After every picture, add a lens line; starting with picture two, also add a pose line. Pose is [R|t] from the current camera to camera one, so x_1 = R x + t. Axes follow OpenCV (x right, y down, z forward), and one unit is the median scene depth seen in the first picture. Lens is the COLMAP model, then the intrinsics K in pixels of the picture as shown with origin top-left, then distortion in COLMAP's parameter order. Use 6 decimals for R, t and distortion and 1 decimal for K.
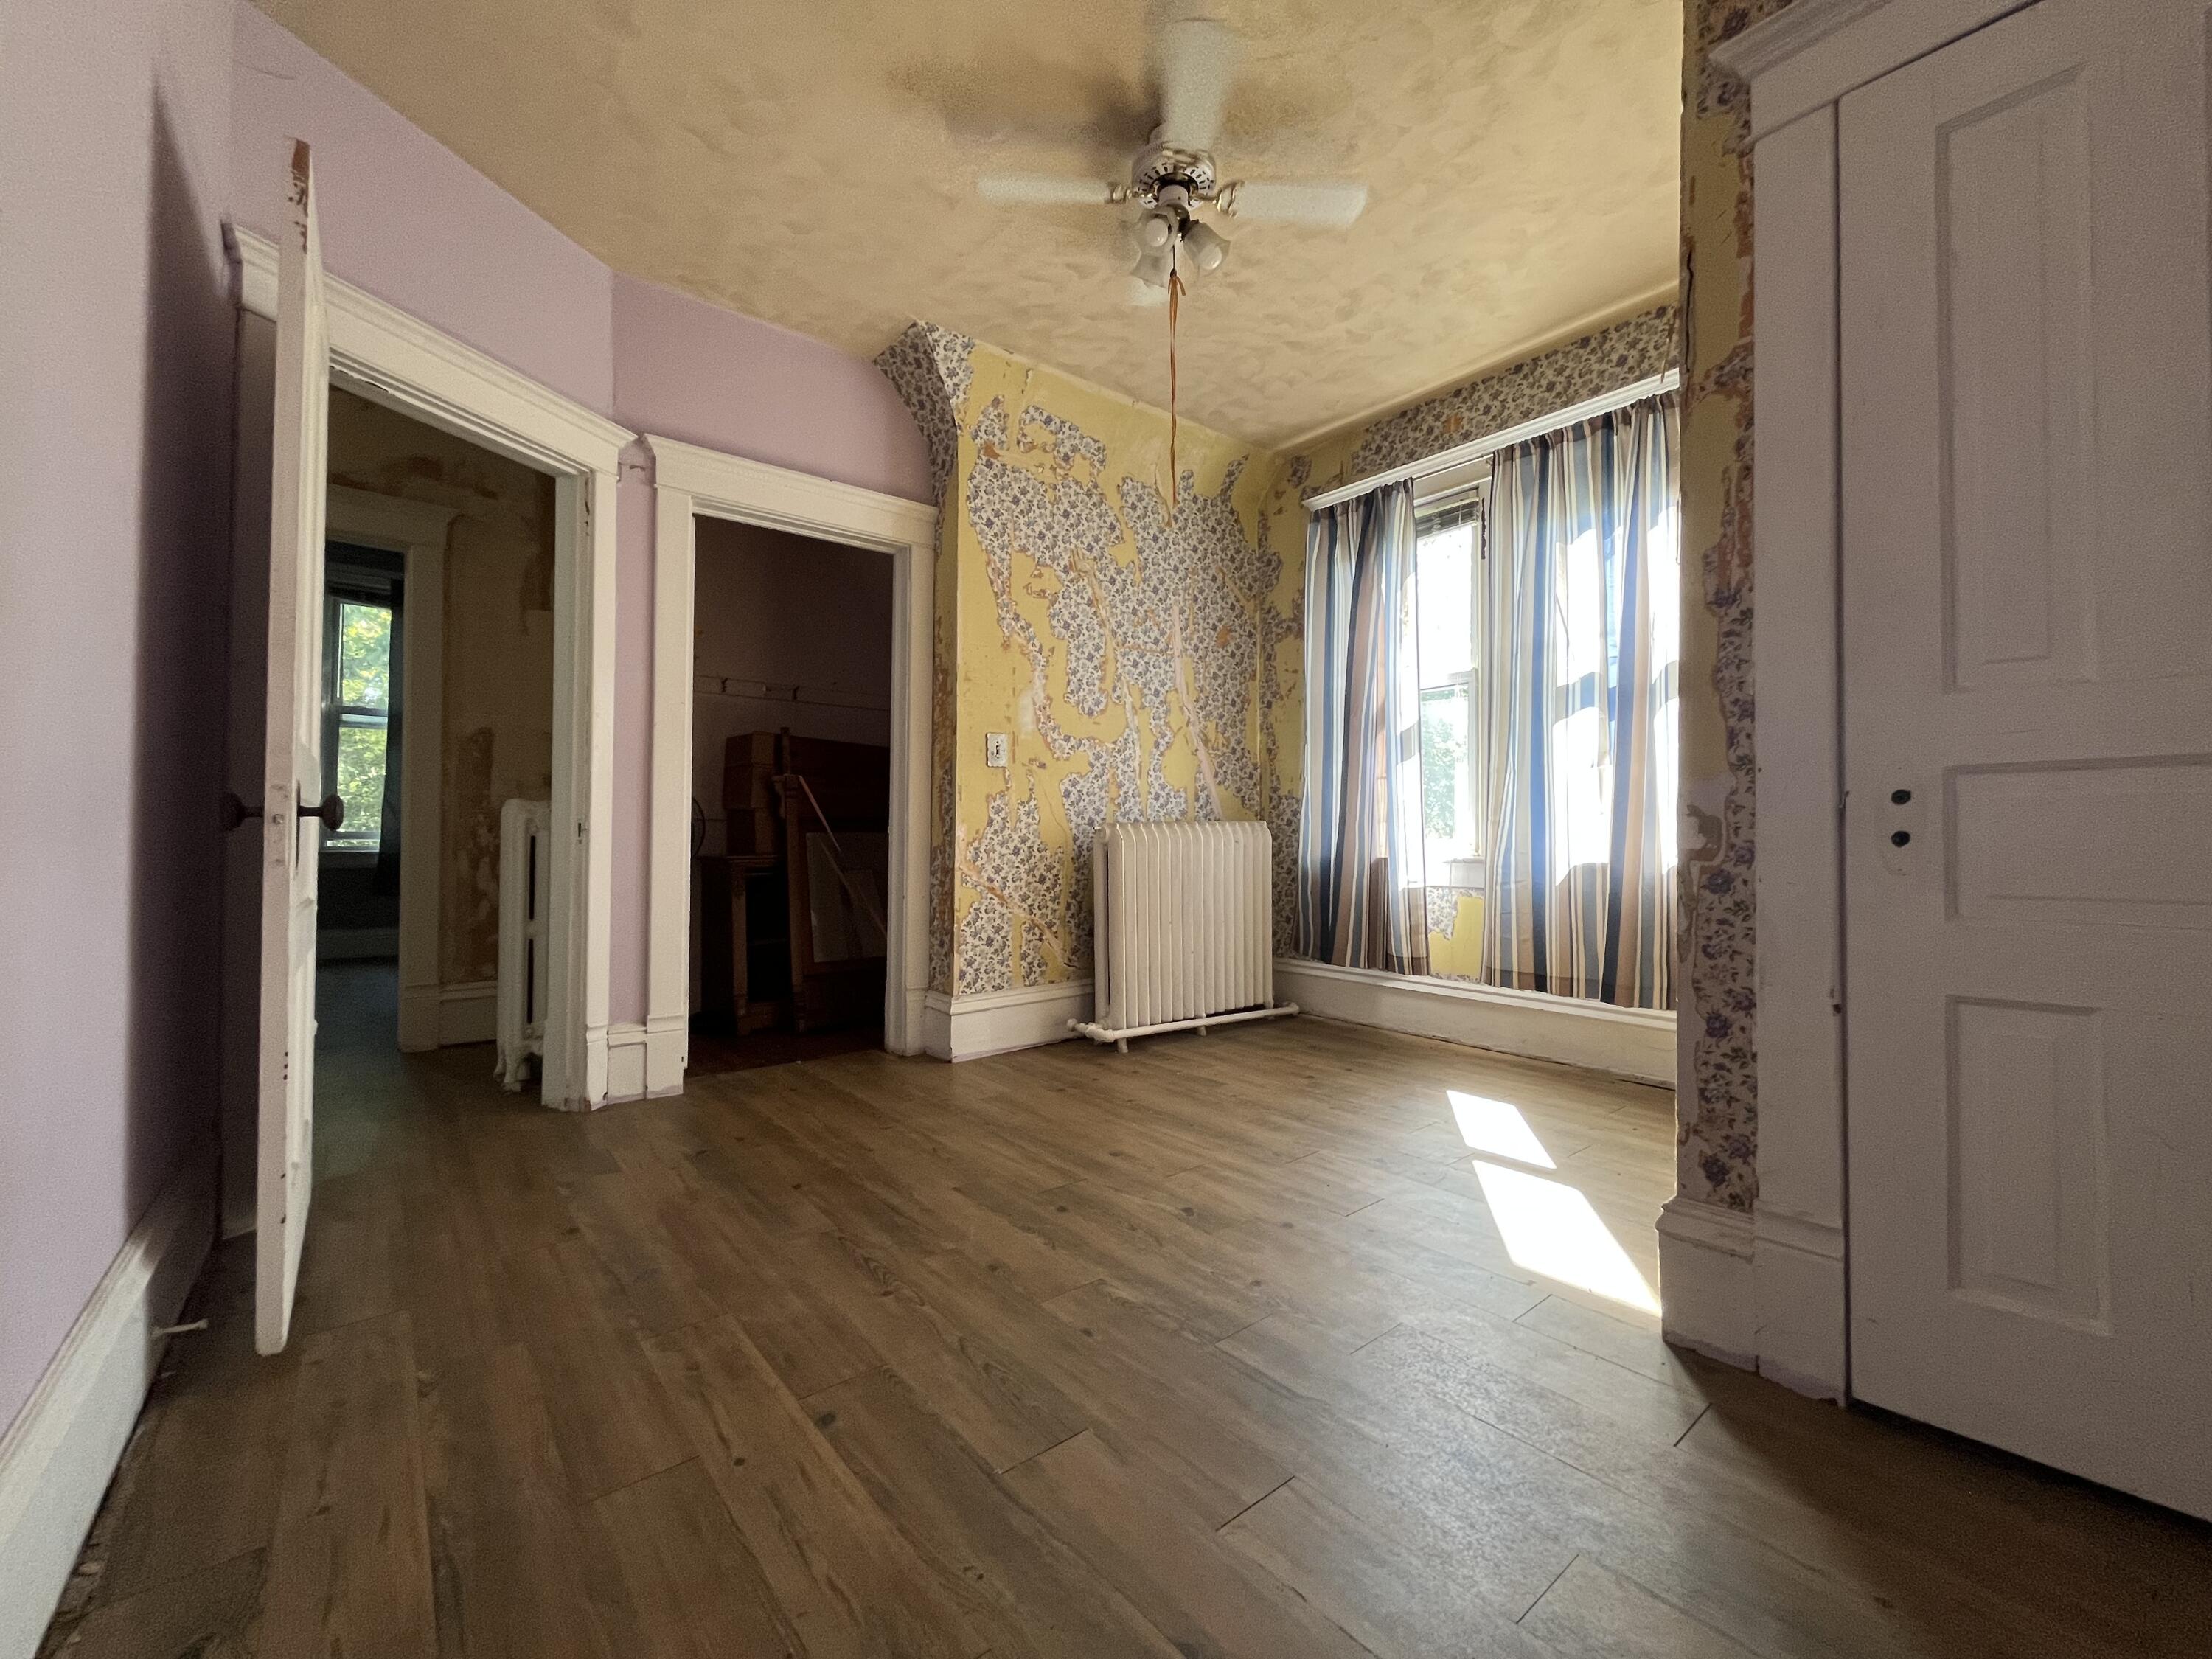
lens RADIAL K [[900.2, 0, 1112.9], [0, 900.2, 820.8], [0, 0, 1]] dist [-0.004260, 0.000401]
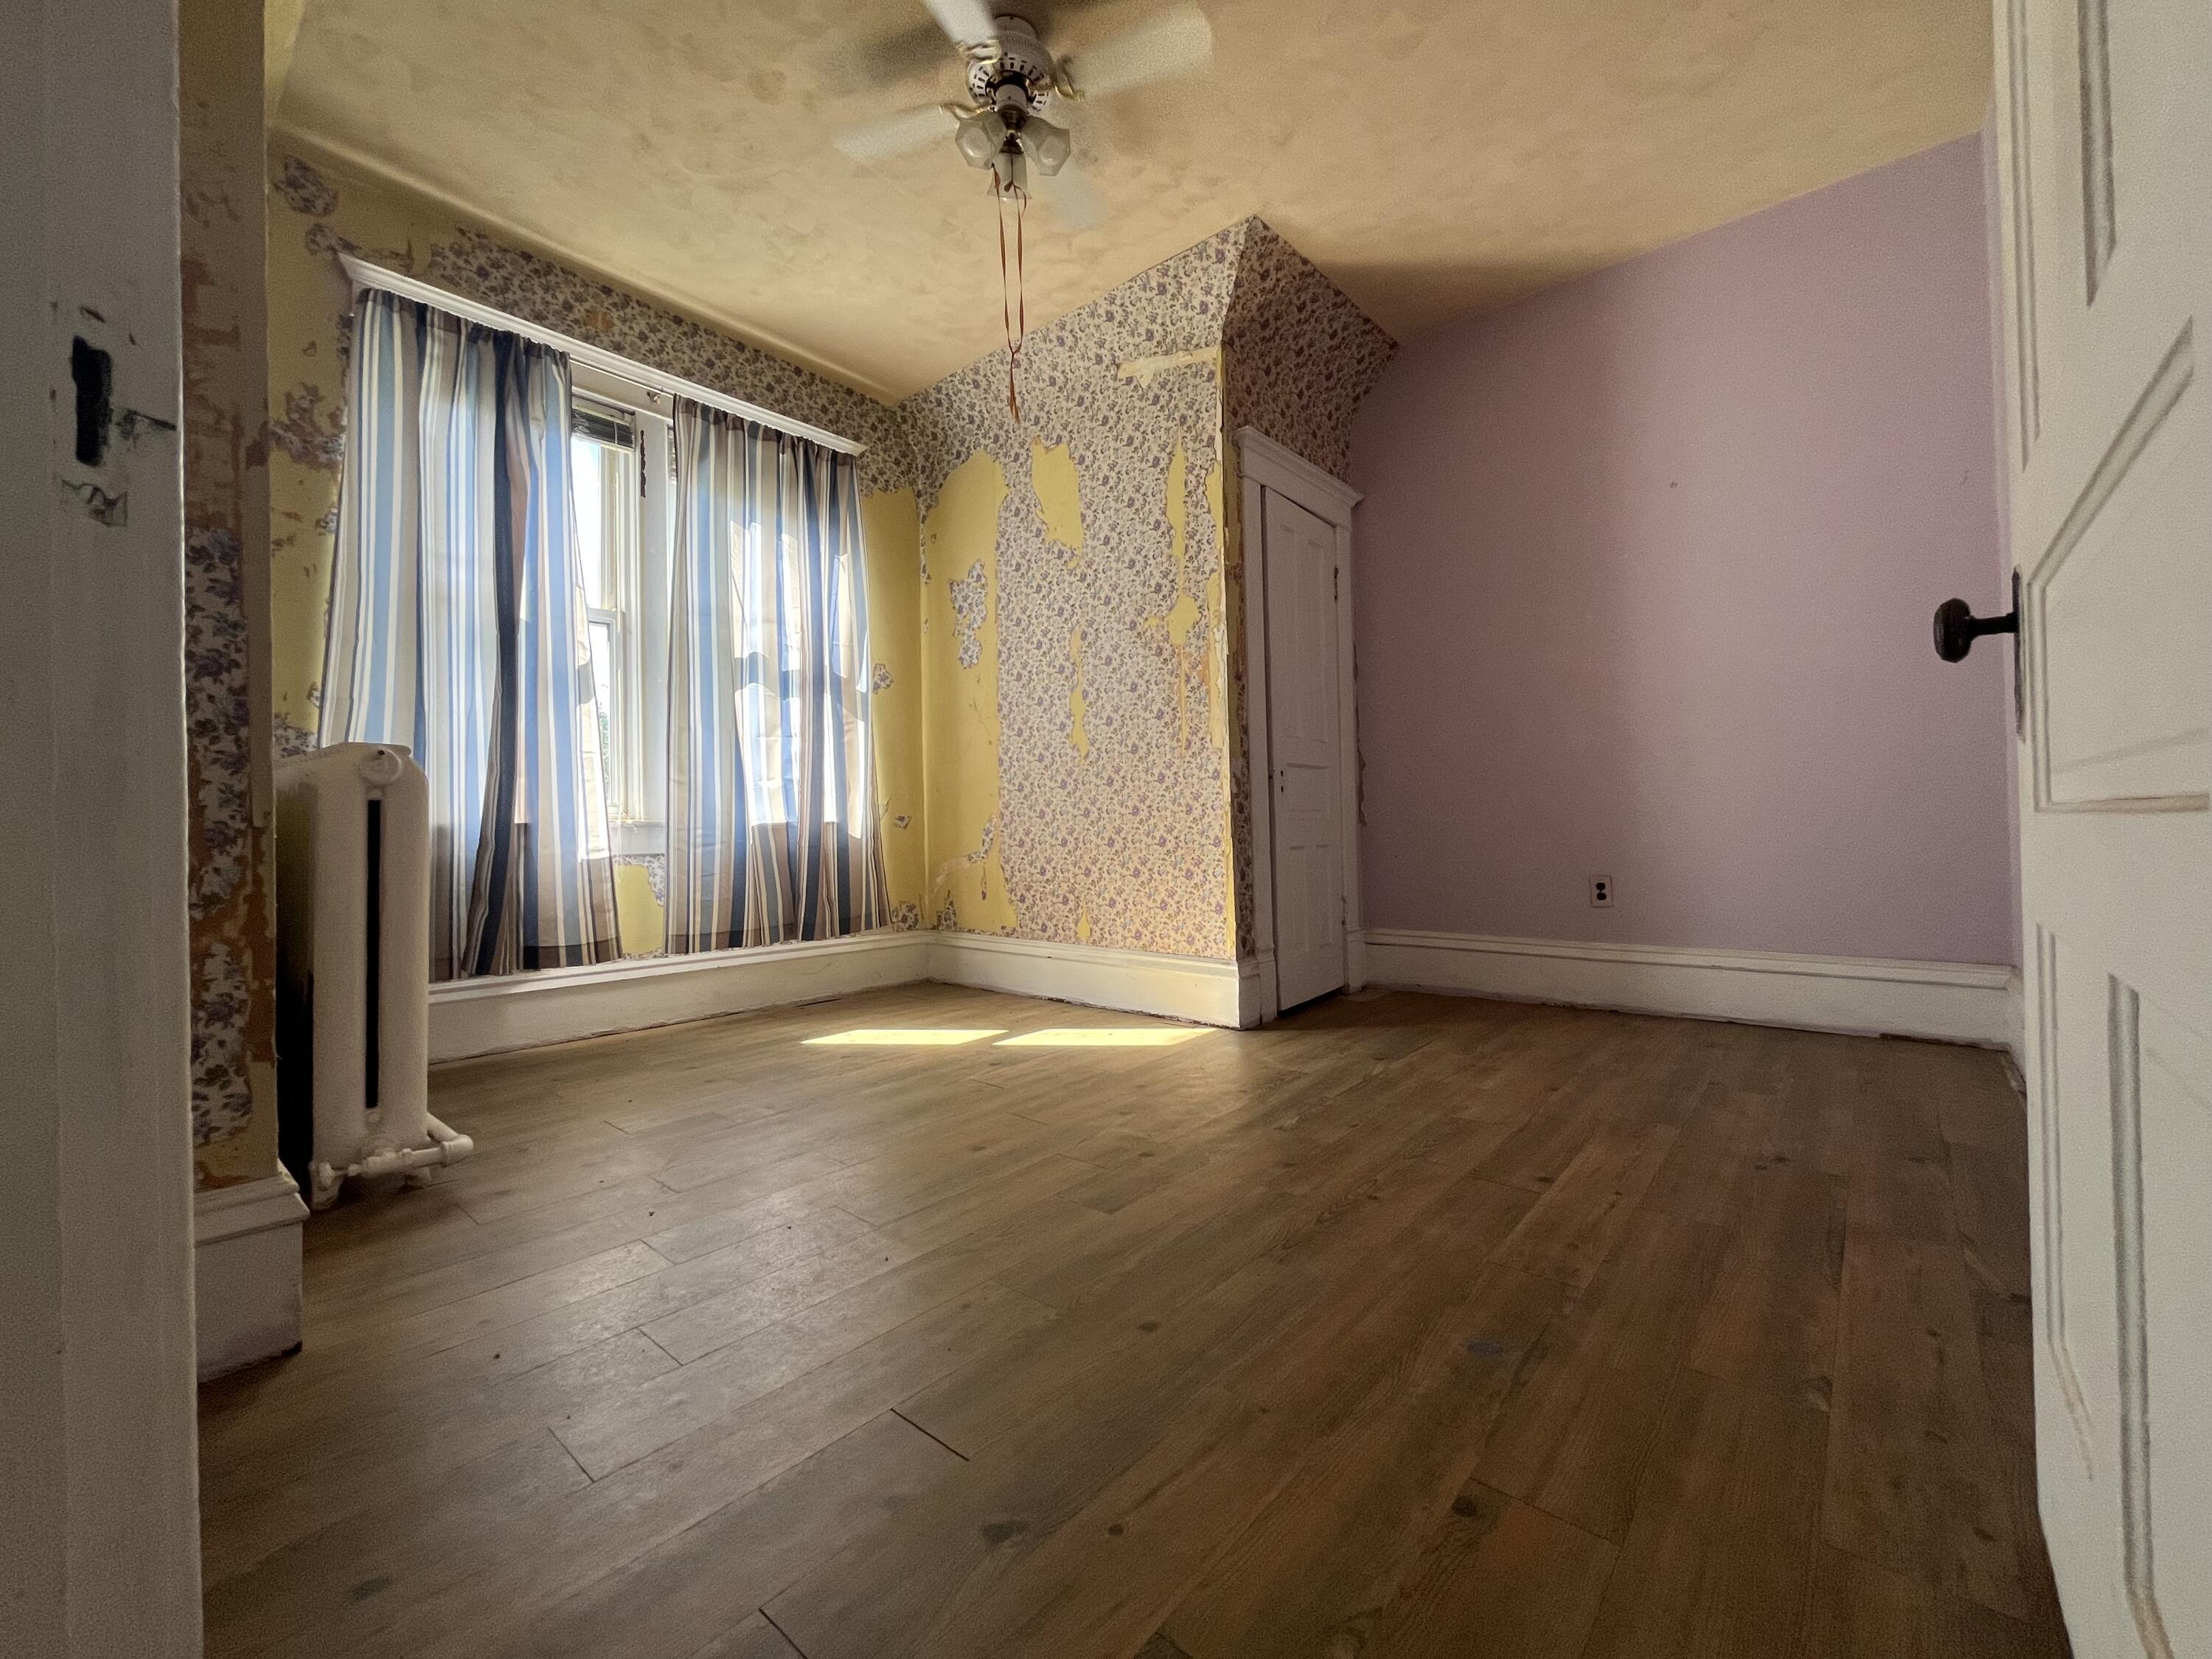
lens RADIAL K [[900.2, 0, 1096.3], [0, 900.2, 826.2], [0, 0, 1]] dist [-0.004260, 0.000401]
pose [[-0.165742, 0.006948, 0.986145, -0.897948], [-0.002556, 0.999969, -0.007475, 0.080993], [-0.986166, -0.003759, -0.165719, 1.095883]]
